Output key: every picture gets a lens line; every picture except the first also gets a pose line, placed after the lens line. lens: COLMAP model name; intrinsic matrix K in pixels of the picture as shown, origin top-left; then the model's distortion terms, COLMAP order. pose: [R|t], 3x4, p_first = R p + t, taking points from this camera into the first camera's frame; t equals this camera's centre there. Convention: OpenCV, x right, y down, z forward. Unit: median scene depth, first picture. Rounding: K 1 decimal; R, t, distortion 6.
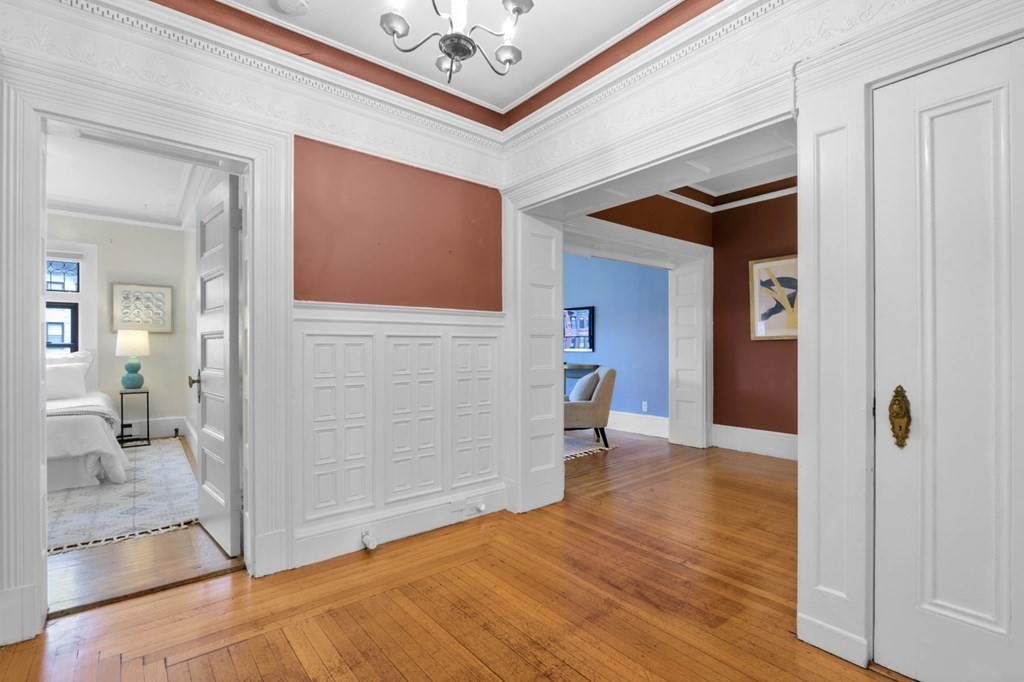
lens RADIAL K [[461.7, 0, 515.7], [0, 461.7, 348.3], [0, 0, 1]] dist [-0.014006, 0.001558]
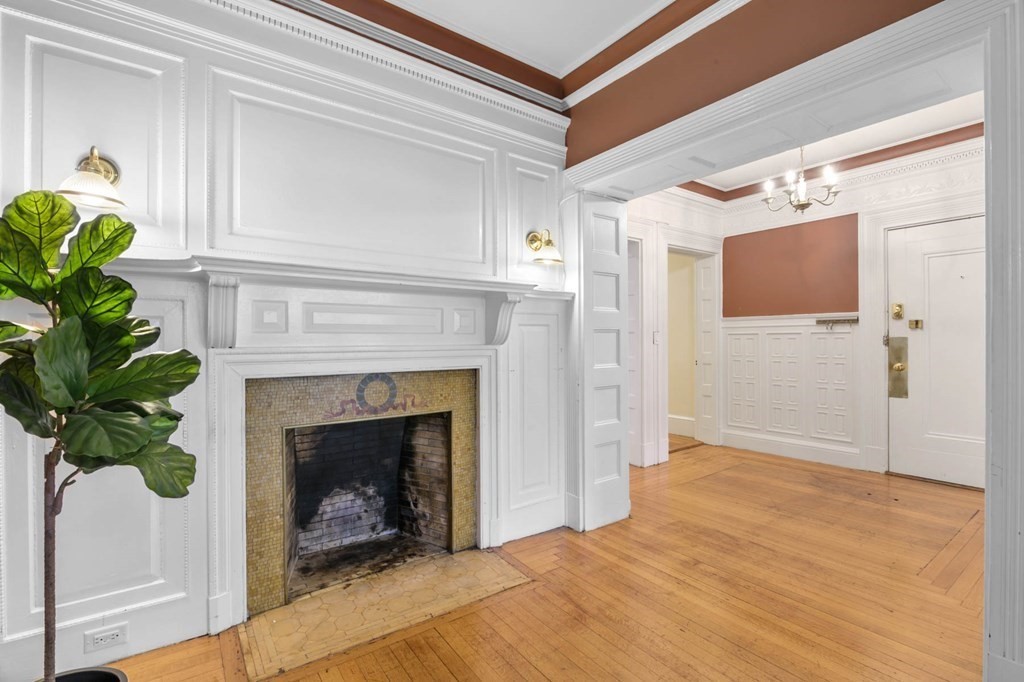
lens RADIAL K [[461.7, 0, 512.7], [0, 461.7, 337.4], [0, 0, 1]] dist [-0.014006, 0.001558]
pose [[-0.998292, 0.007200, 0.057974, 0.553737], [0.007206, 0.999974, -0.000104, -0.015020], [-0.057973, 0.000314, -0.998318, 1.590004]]
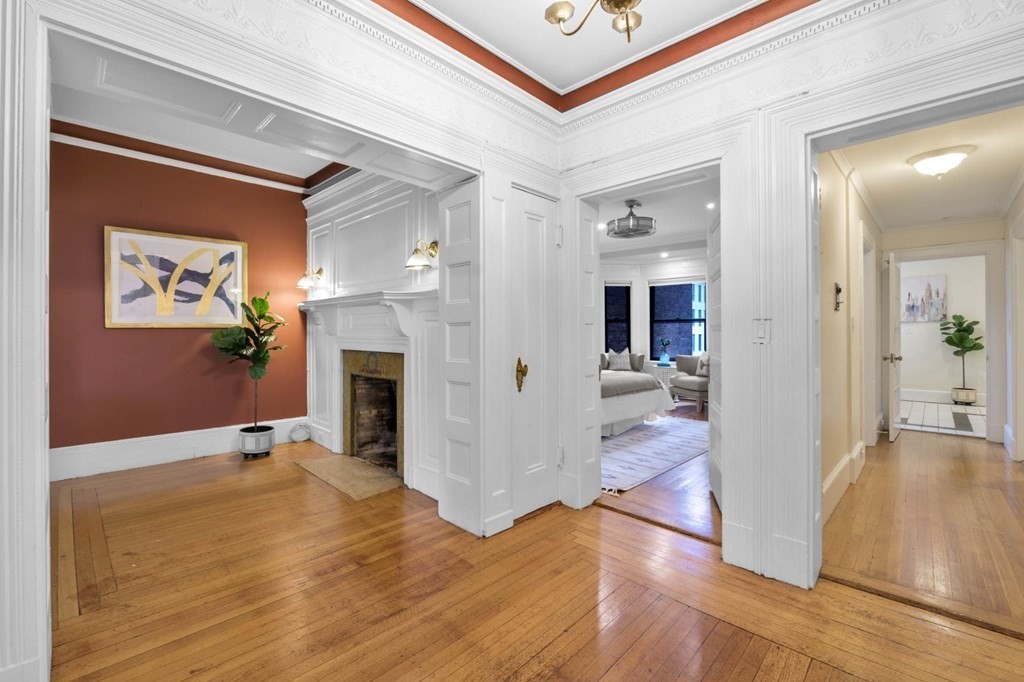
lens RADIAL K [[435.3, 0, 507.9], [0, 435.3, 333.1], [0, 0, 1]] dist [-0.009935, -0.000663]
pose [[-0.106922, 0.005981, 0.994249, -0.446109], [0.002528, 0.999980, -0.005743, -0.003778], [-0.994264, 0.001899, -0.106935, 0.628121]]
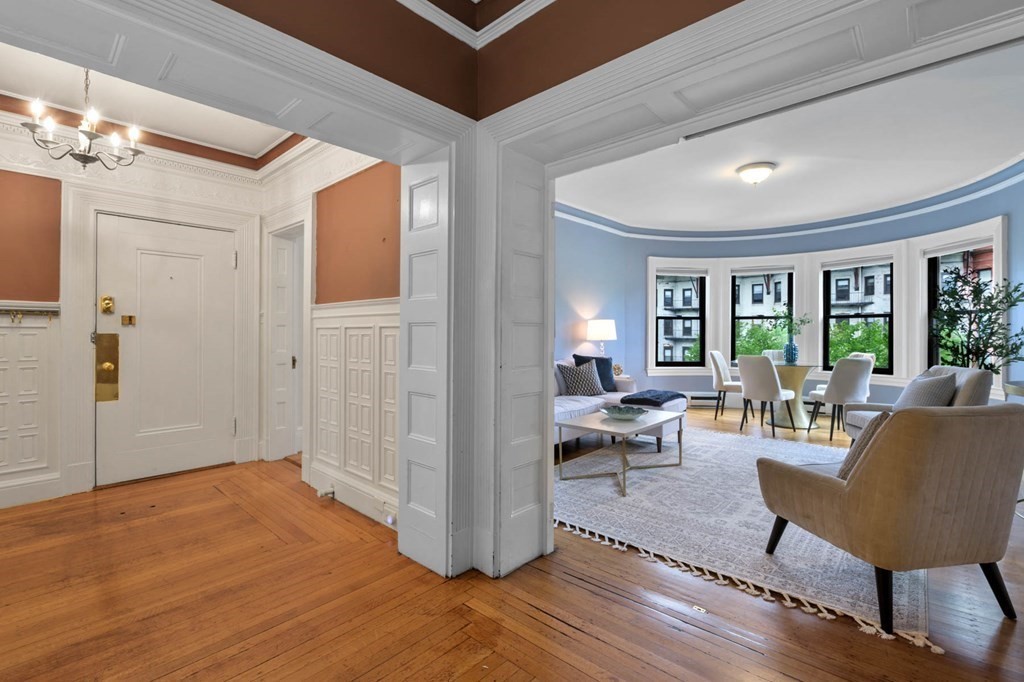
lens RADIAL K [[461.7, 0, 511.3], [0, 461.7, 329.1], [0, 0, 1]] dist [-0.014006, 0.001558]
pose [[0.142991, -0.009831, -0.989675, 0.835801], [-0.005107, 0.999930, -0.010670, -0.012582], [0.989711, 0.006580, 0.142931, 1.106029]]
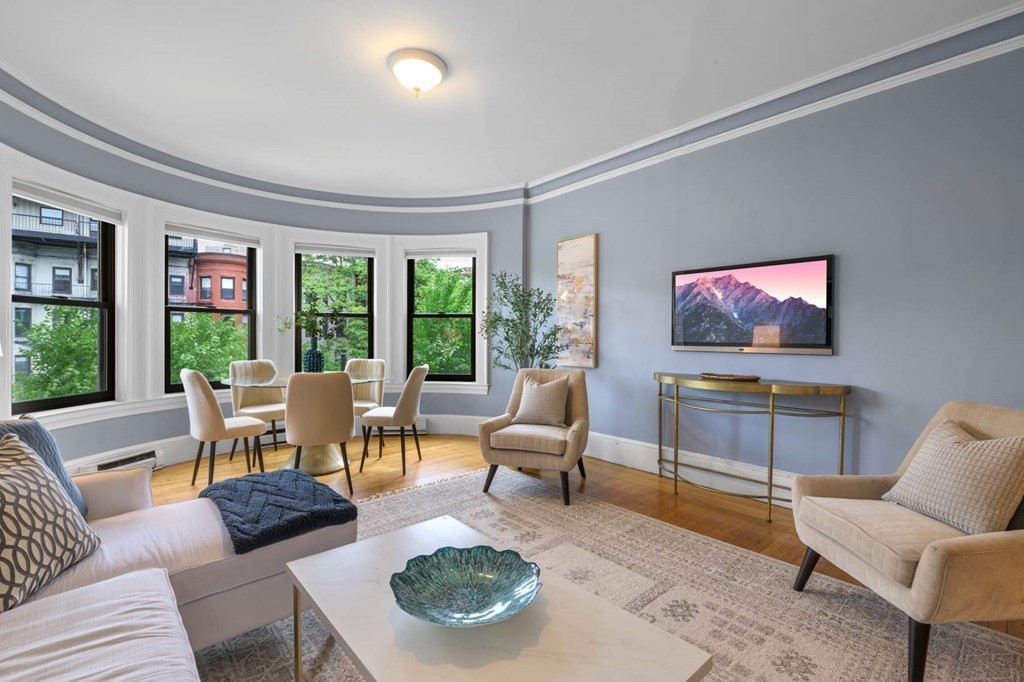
lens RADIAL K [[461.7, 0, 507.6], [0, 461.7, 335.1], [0, 0, 1]] dist [-0.014006, 0.001558]
pose [[0.999789, 0.003328, 0.020274, -0.332547], [-0.003271, 0.999991, -0.002823, -0.019338], [-0.020283, 0.002756, 0.999790, 1.179603]]
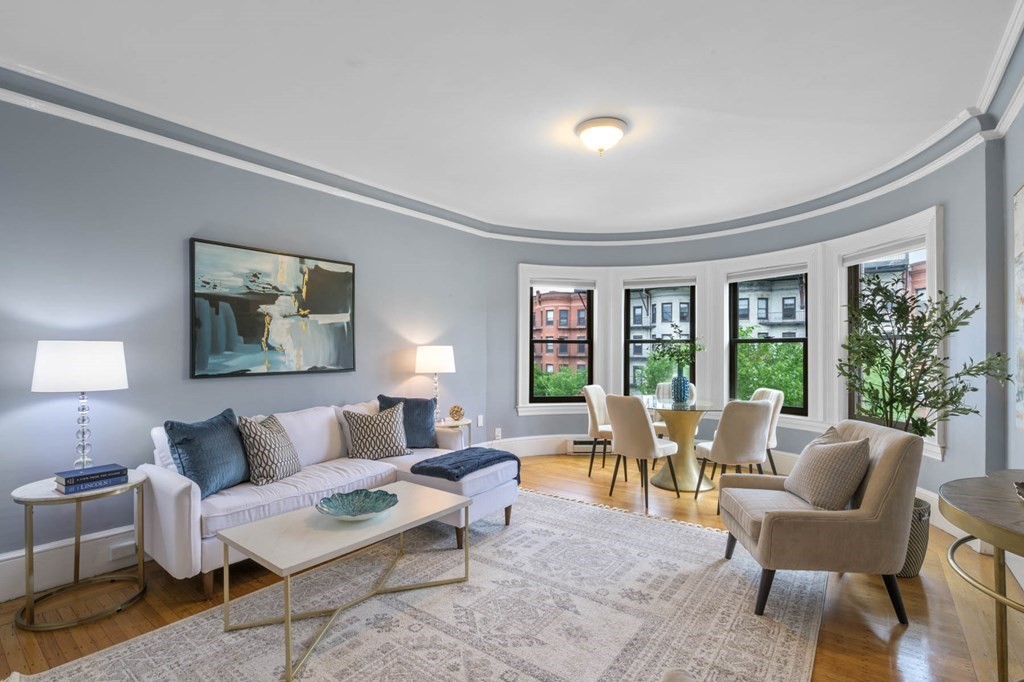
lens RADIAL K [[461.7, 0, 514.7], [0, 461.7, 344.7], [0, 0, 1]] dist [-0.014006, 0.001558]
pose [[0.220572, -0.012860, -0.975286, 0.444249], [-0.003359, 0.999897, -0.013944, -0.057215], [0.975365, 0.006352, 0.220506, 1.668969]]
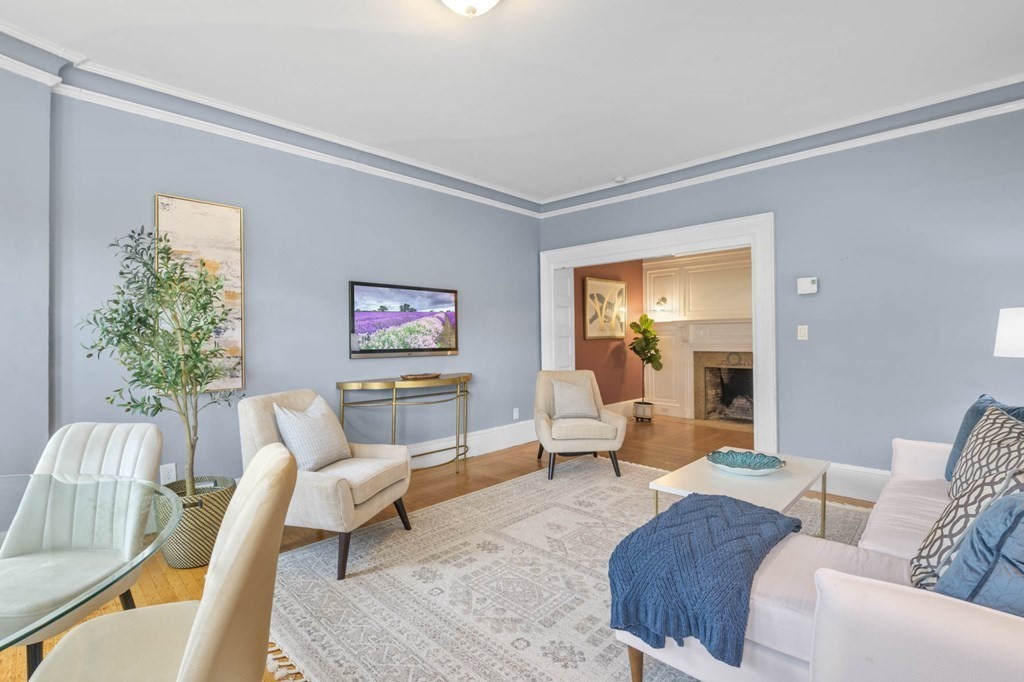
lens RADIAL K [[461.7, 0, 518.8], [0, 461.7, 338.3], [0, 0, 1]] dist [-0.014006, 0.001558]
pose [[-0.118140, 0.005104, 0.992984, -1.138914], [0.014101, 0.999895, -0.003462, -0.028668], [-0.992897, 0.013593, -0.118199, 2.086438]]
